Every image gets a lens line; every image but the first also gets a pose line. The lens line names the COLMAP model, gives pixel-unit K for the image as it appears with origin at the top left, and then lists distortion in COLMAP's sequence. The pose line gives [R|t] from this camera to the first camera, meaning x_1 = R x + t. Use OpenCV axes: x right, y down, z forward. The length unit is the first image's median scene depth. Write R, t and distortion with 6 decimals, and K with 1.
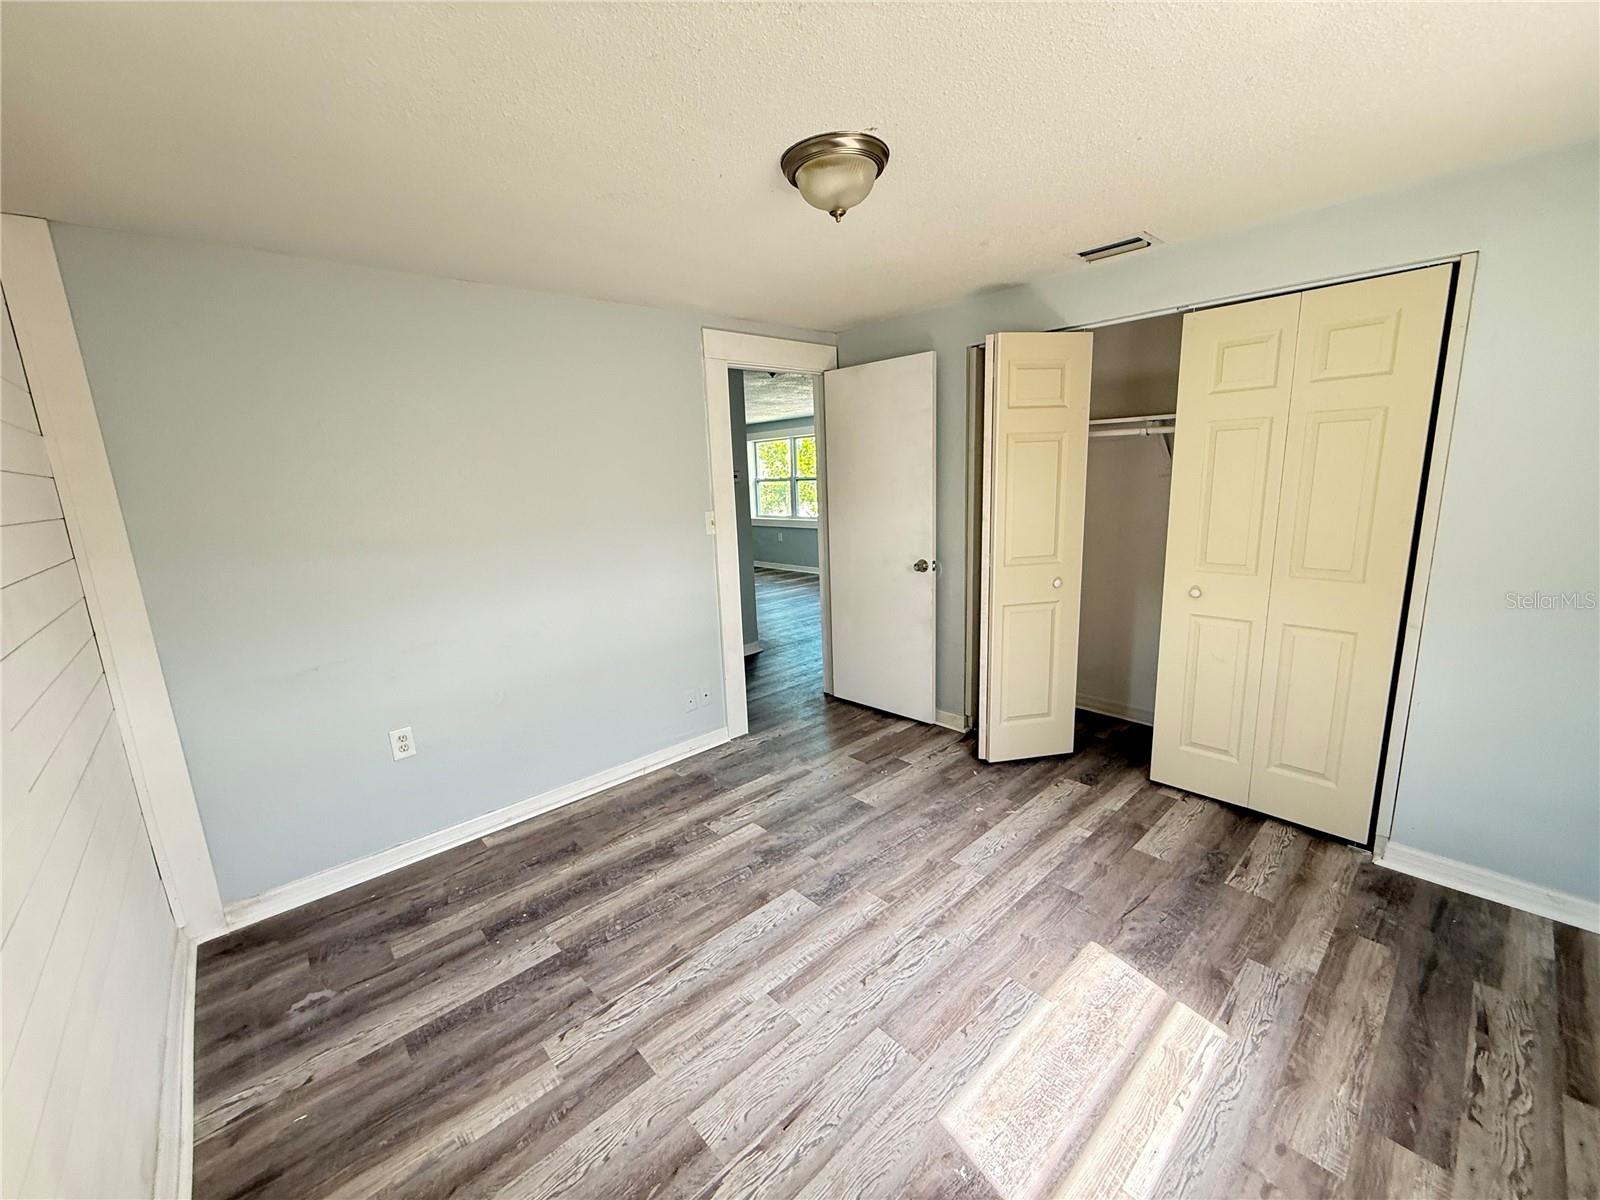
lens RADIAL K [[643.0, 0, 801.2], [0, 643.0, 603.8], [0, 0, 1]] dist [0.000838, 0.000195]
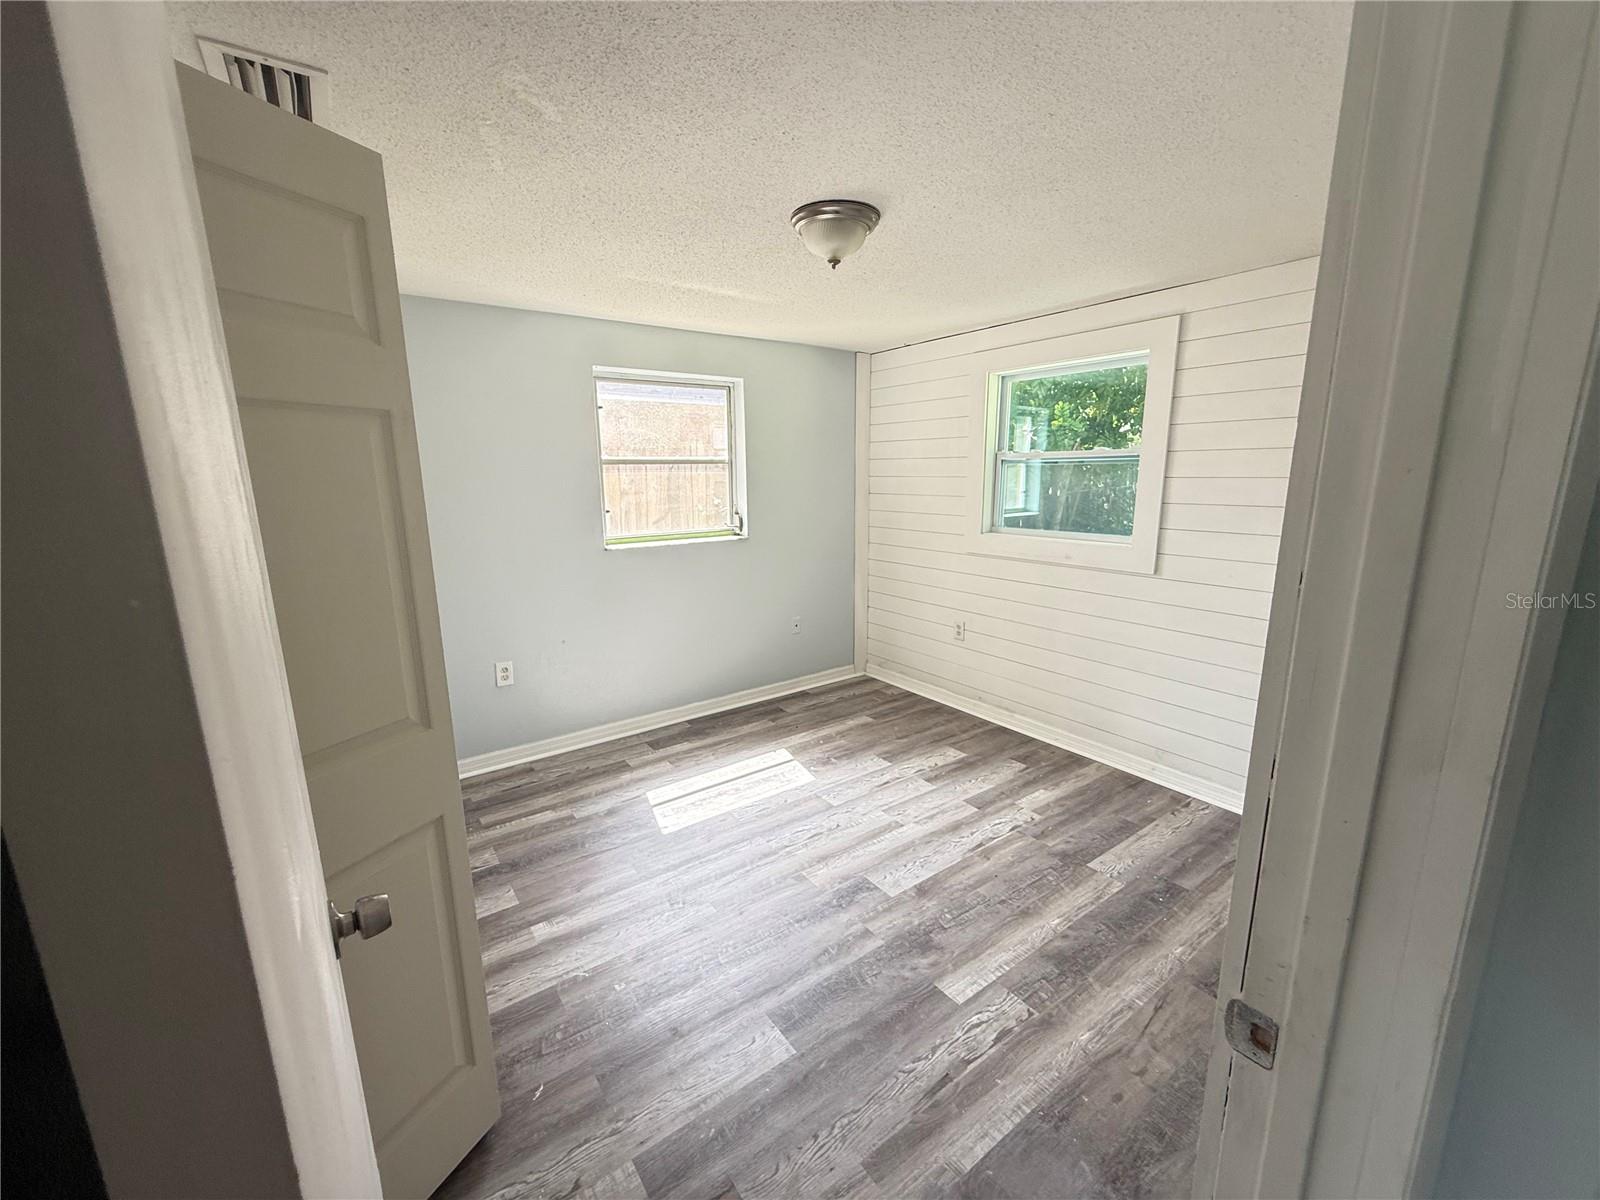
lens RADIAL K [[643.0, 0, 801.2], [0, 643.0, 603.8], [0, 0, 1]] dist [0.000838, 0.000195]
pose [[-0.992336, 0.031666, 0.119445, -0.007985], [0.075956, 0.918752, 0.387461, -0.382068], [-0.097471, 0.393564, -0.914115, 1.845216]]
